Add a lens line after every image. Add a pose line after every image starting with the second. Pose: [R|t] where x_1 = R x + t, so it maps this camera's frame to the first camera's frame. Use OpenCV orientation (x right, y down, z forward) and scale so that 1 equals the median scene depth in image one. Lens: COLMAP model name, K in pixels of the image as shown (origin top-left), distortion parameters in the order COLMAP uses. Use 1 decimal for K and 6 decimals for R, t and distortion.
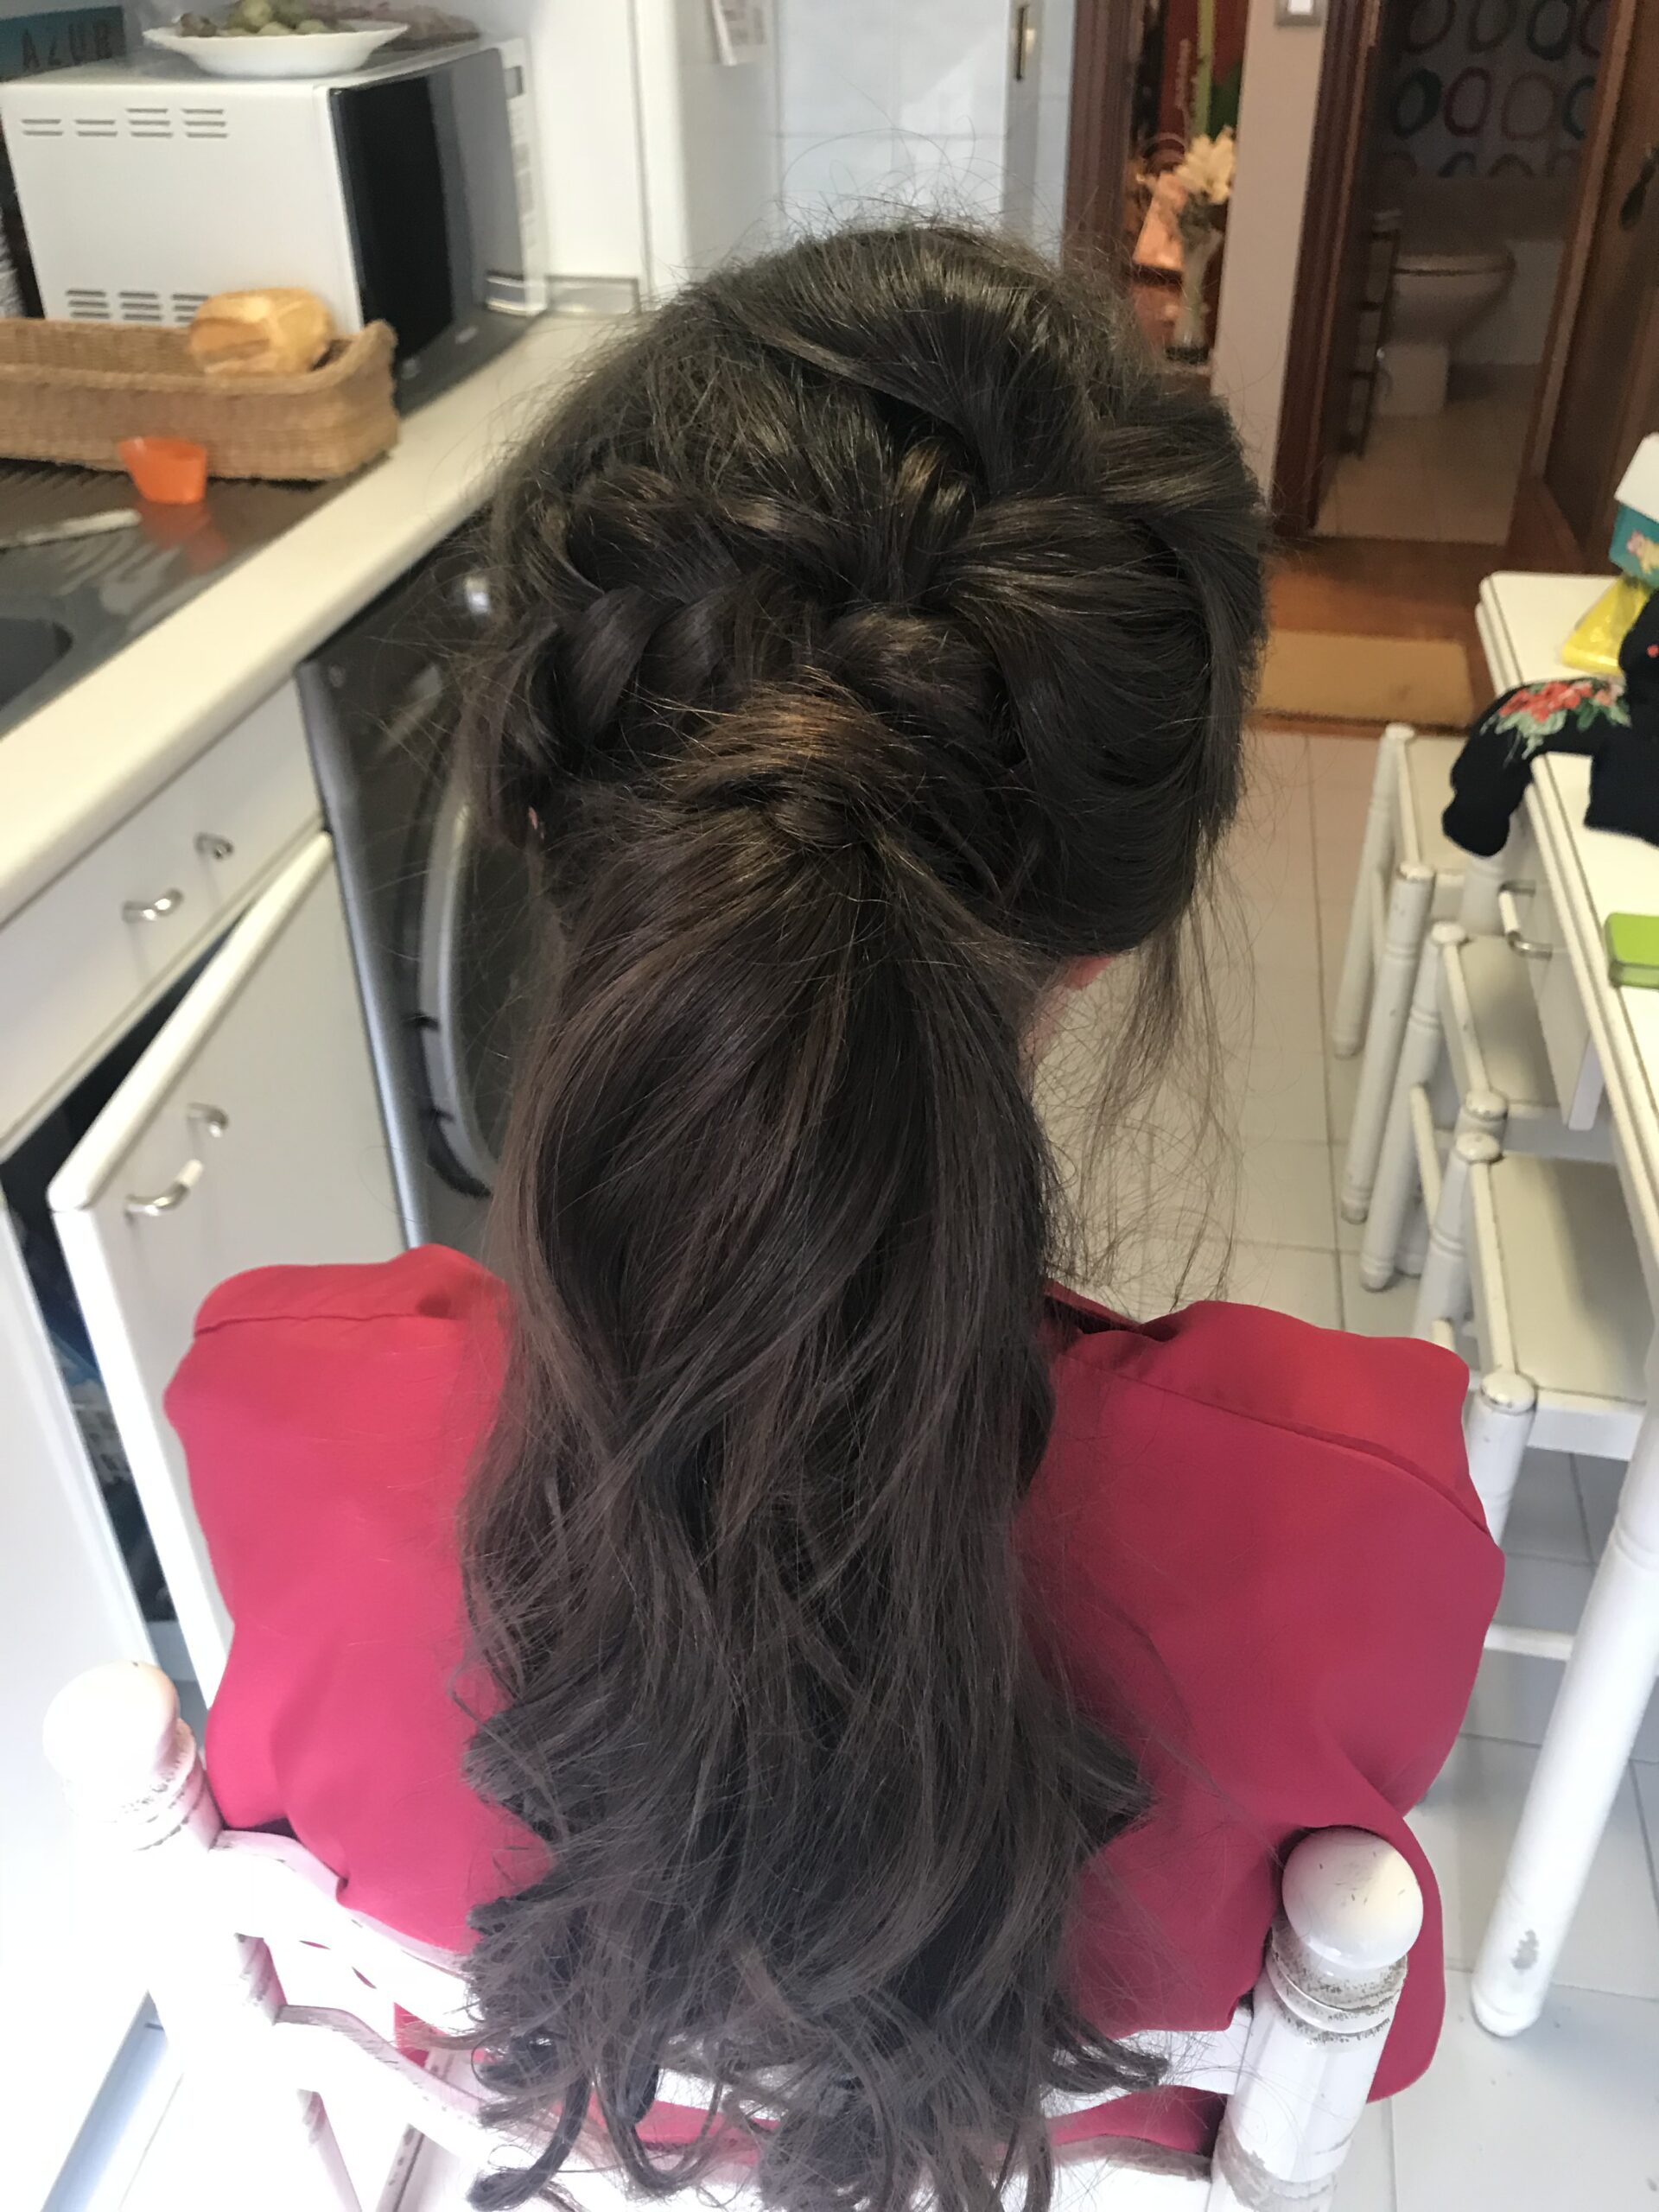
lens RADIAL K [[1842.2, 0, 829.5], [0, 1842.2, 1106.0], [0, 0, 1]] dist [-0.005177, 0.048117]
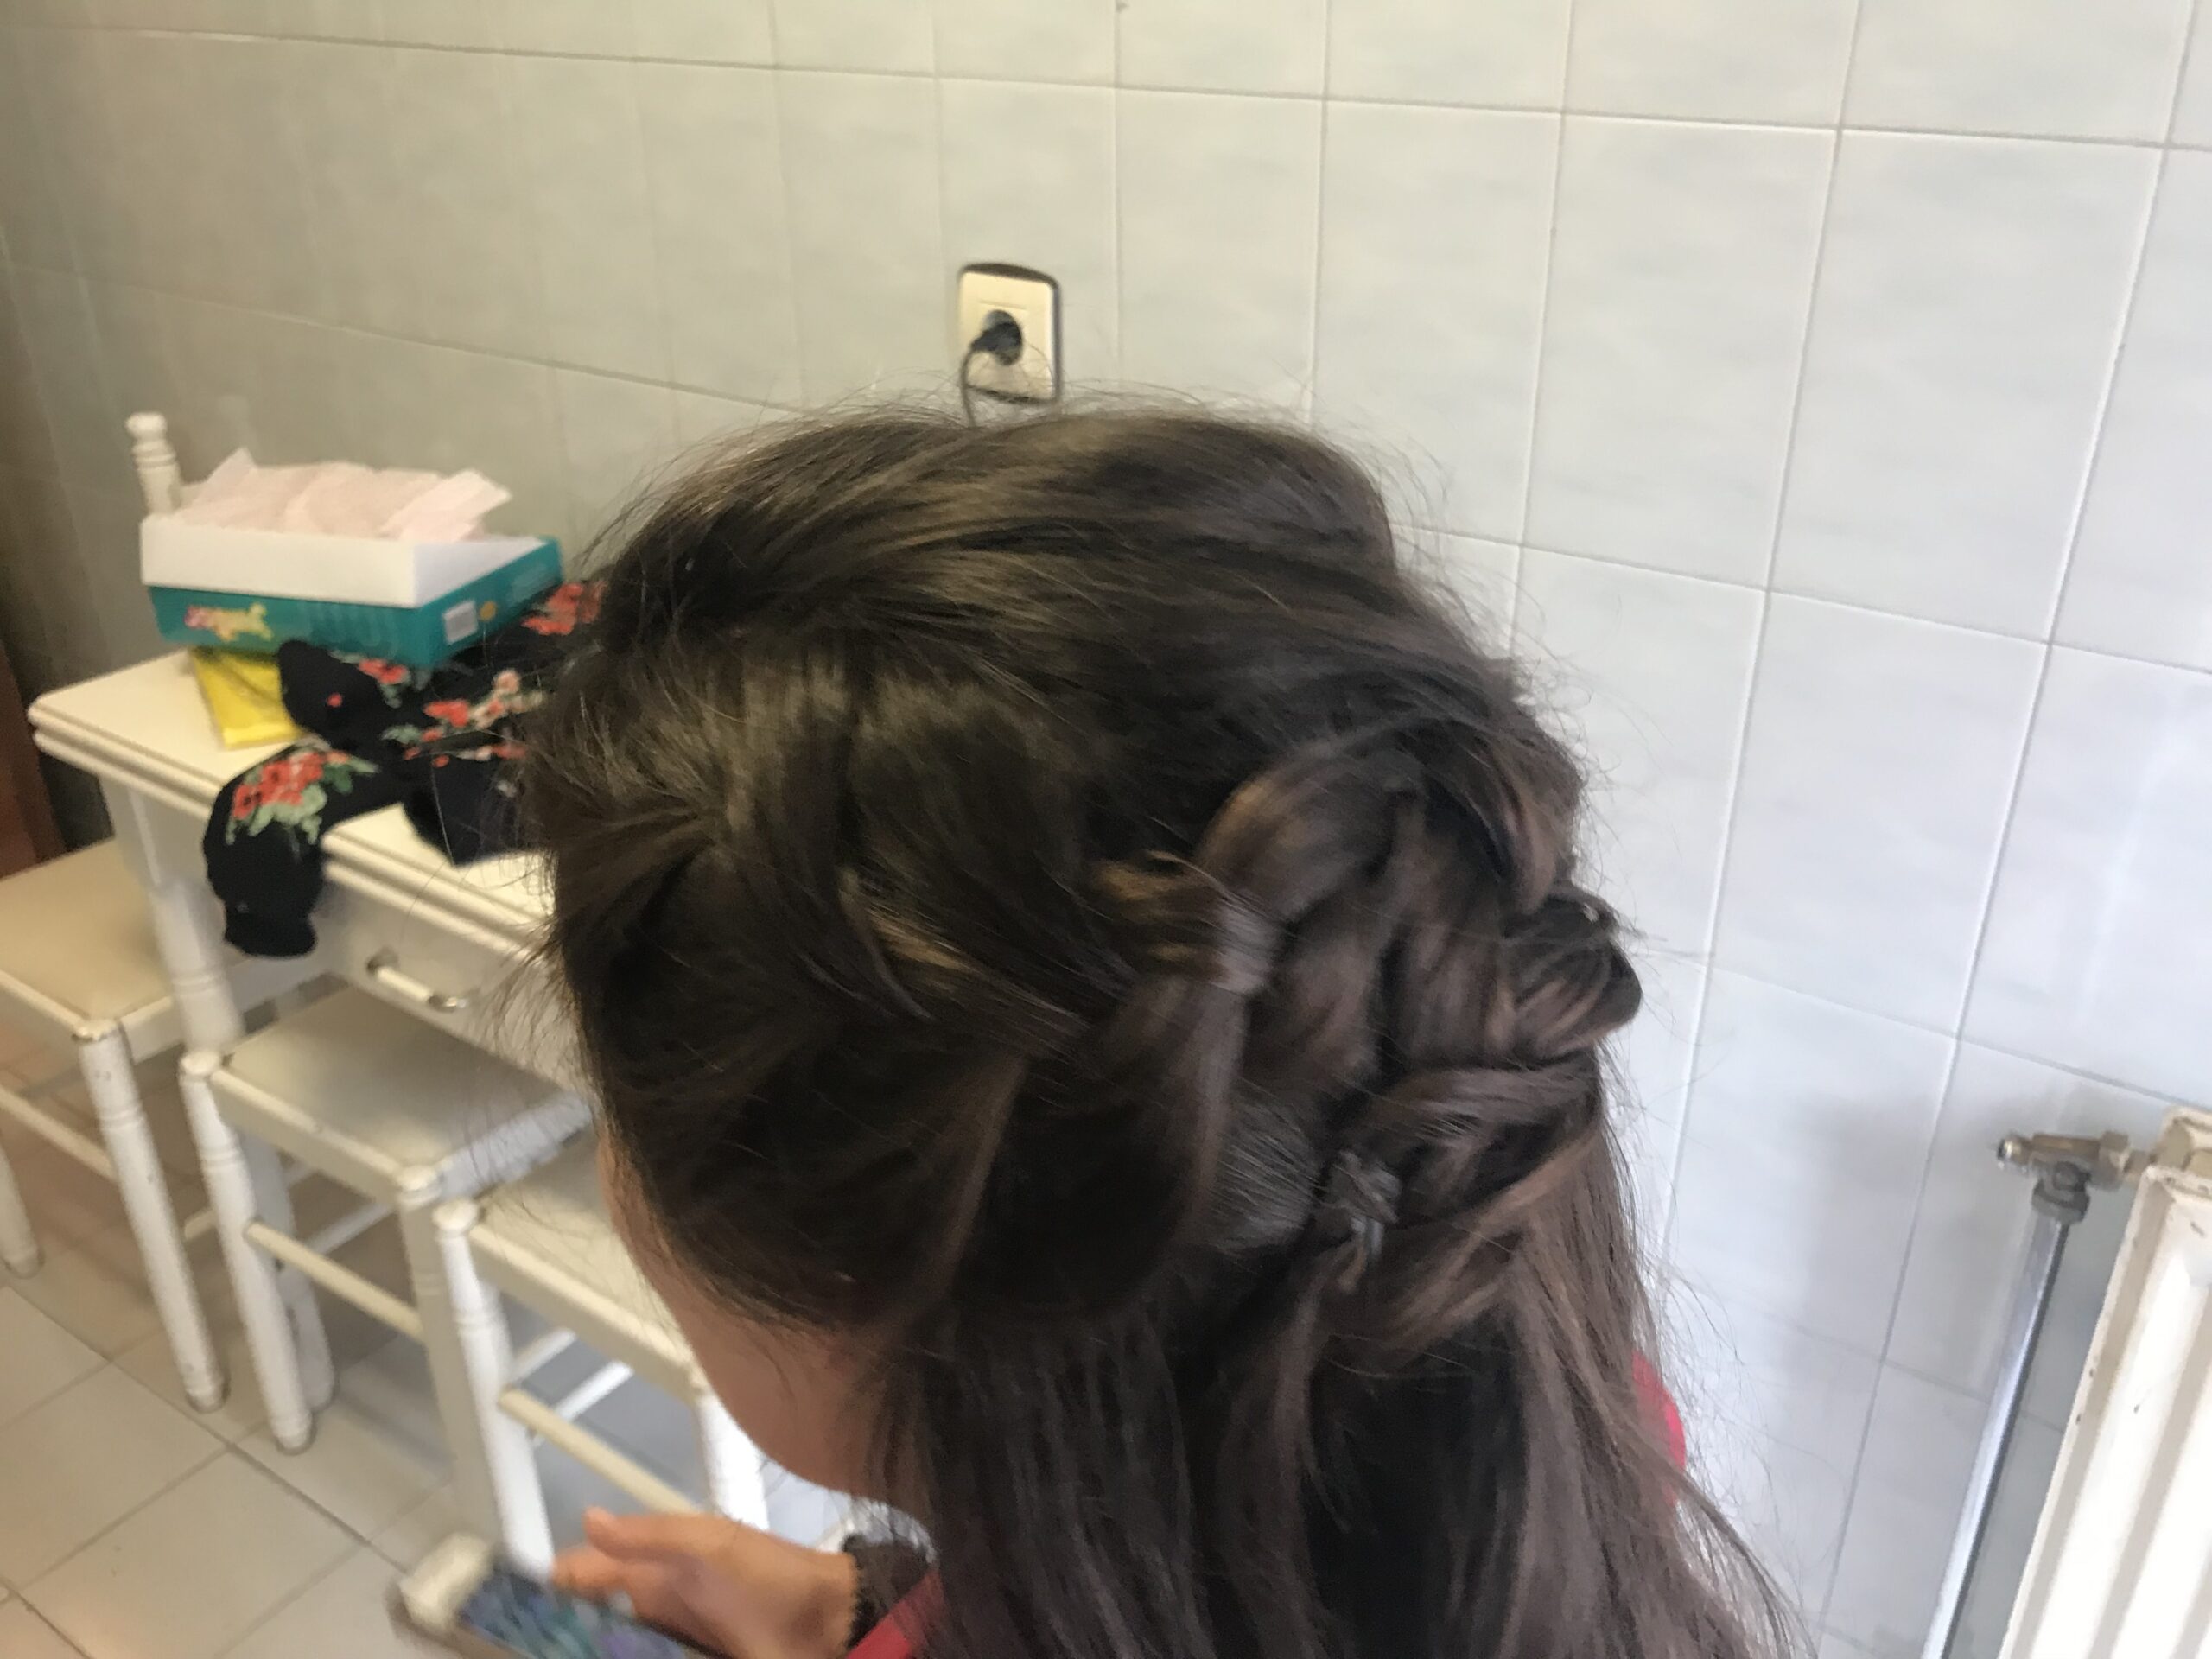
lens RADIAL K [[1842.2, 0, 1106.0], [0, 1842.2, 829.5], [0, 0, 1]] dist [-0.005177, 0.048117]
pose [[0.412099, -0.408109, 0.814629, -0.195584], [0.521283, 0.838899, 0.156564, -0.117060], [-0.747287, 0.360132, 0.558450, 0.153880]]
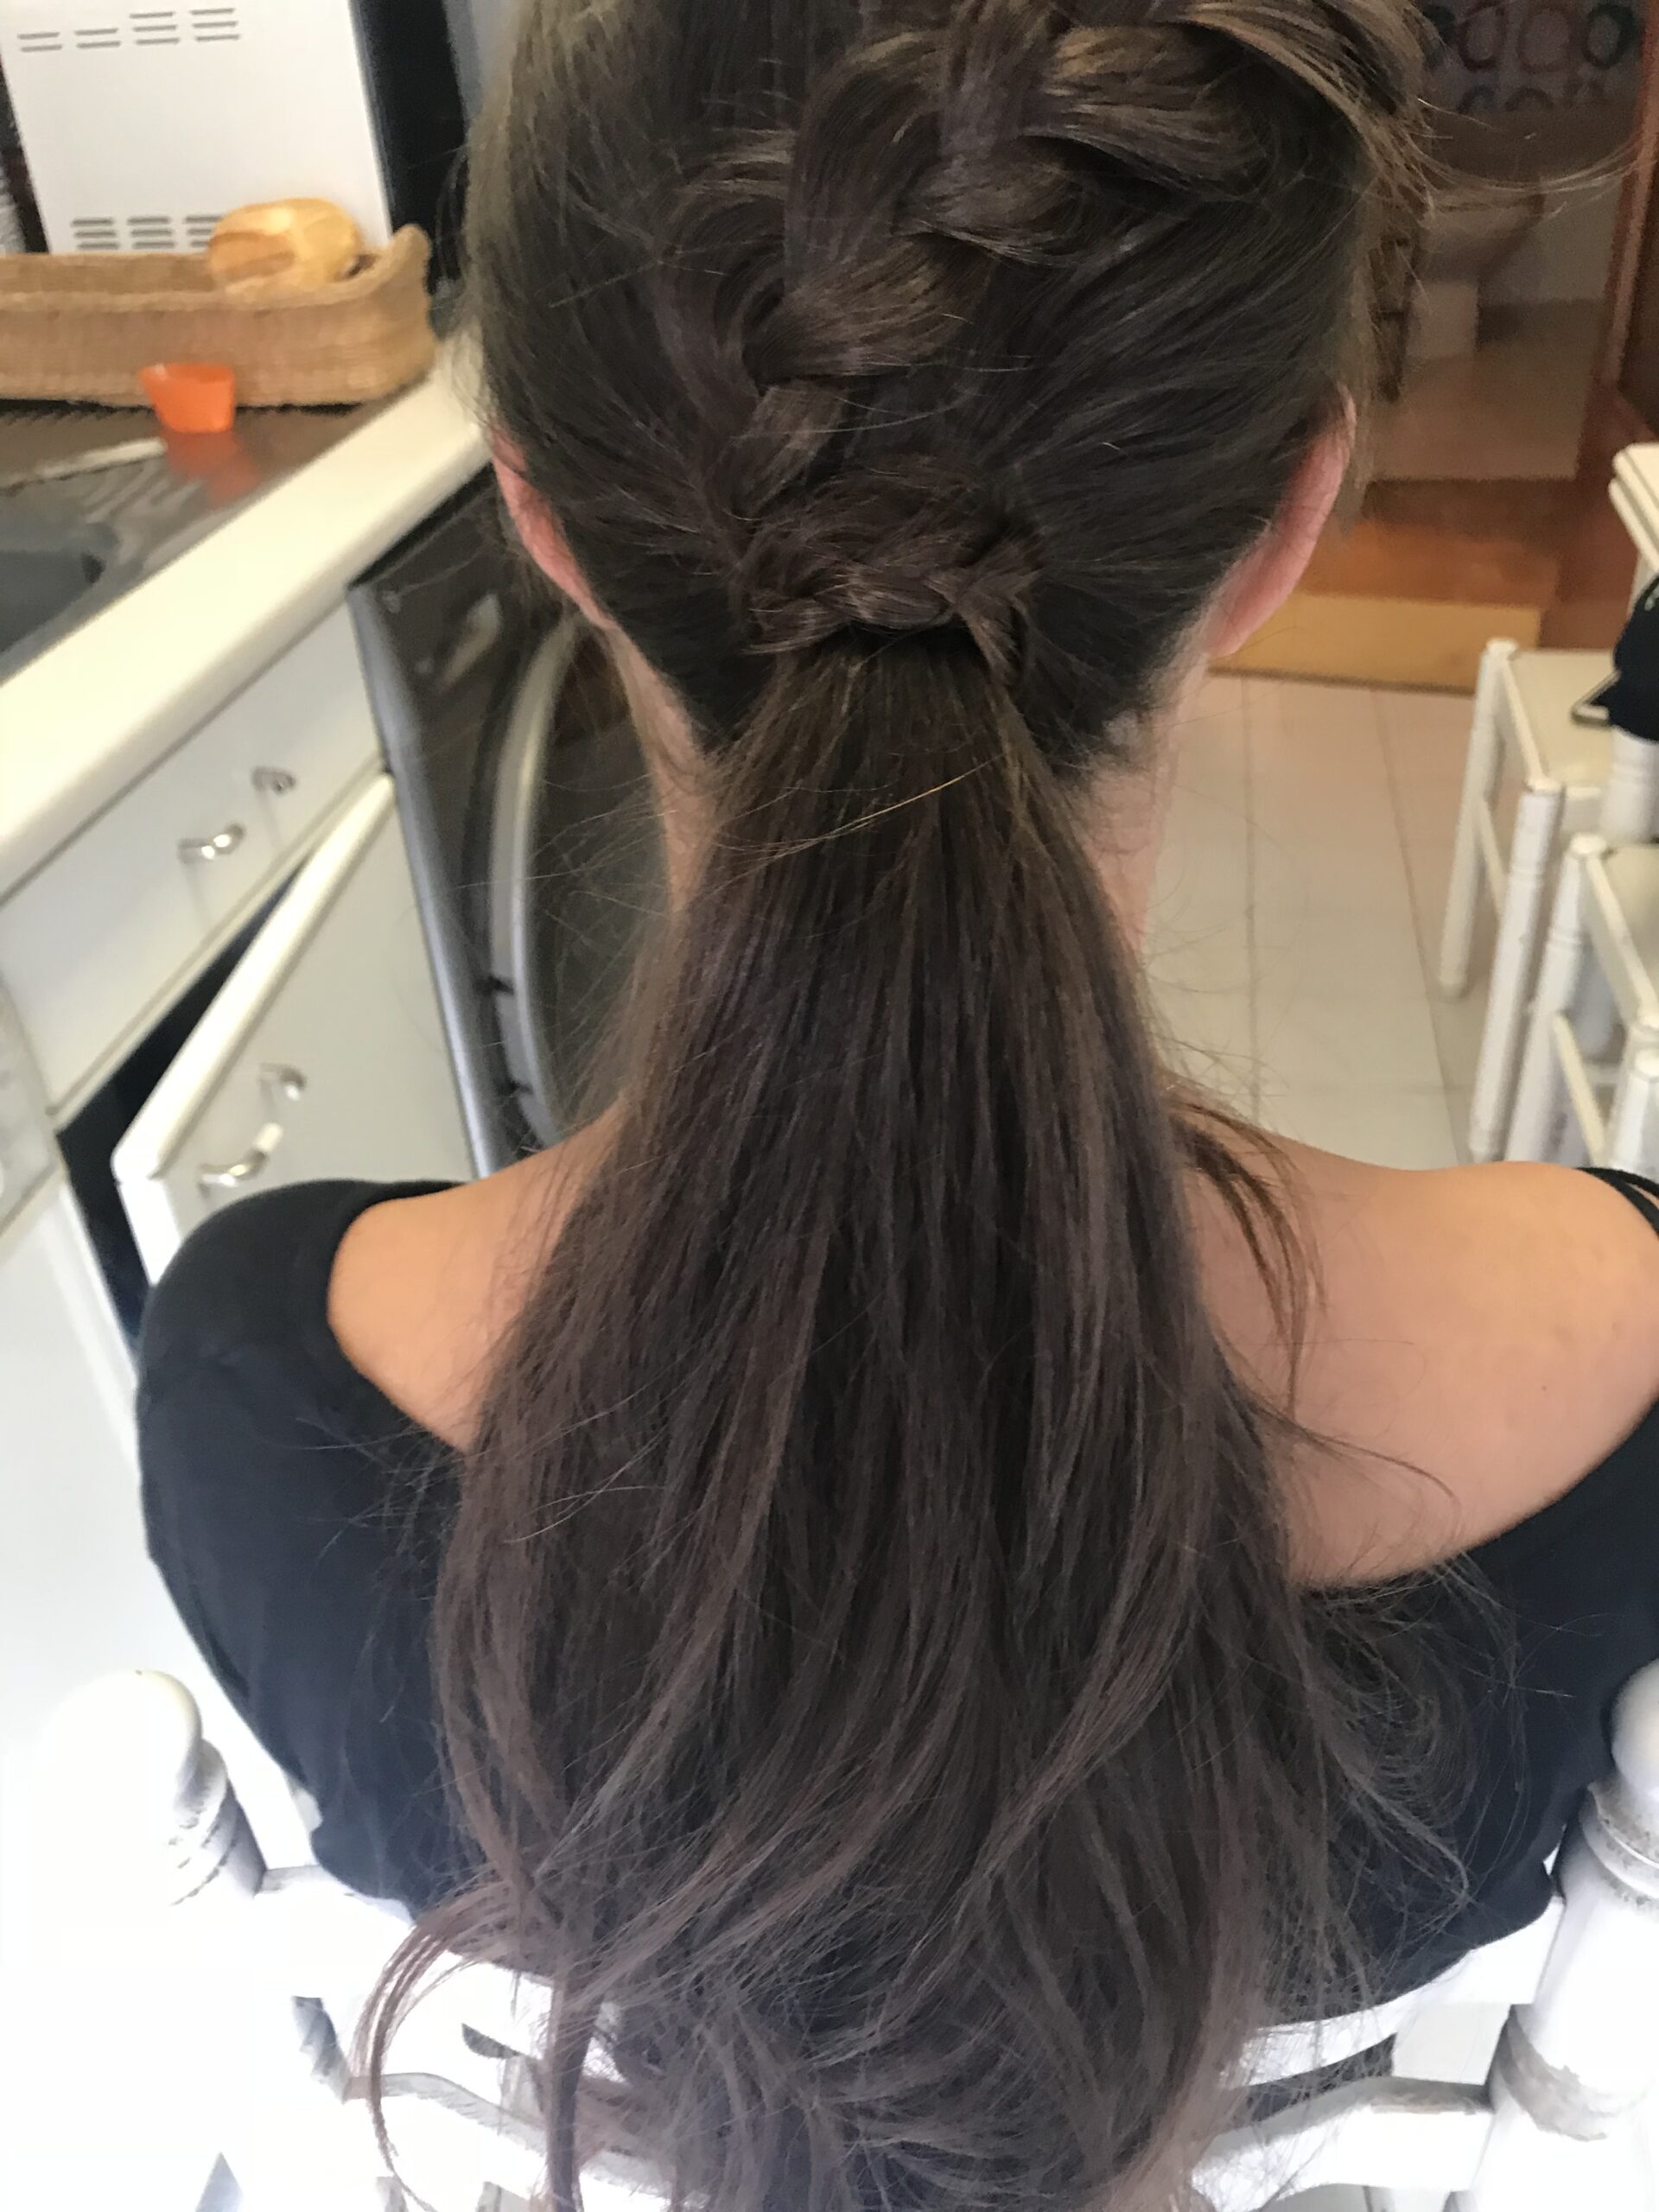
lens RADIAL K [[1854.7, 0, 829.5], [0, 1854.7, 1106.0], [0, 0, 1]] dist [0.014701, 0.011419]
pose [[0.998771, -0.048498, -0.010194, -0.048483], [0.048422, 0.998798, -0.007551, 0.030037], [0.010548, 0.007048, 0.999920, 0.076450]]
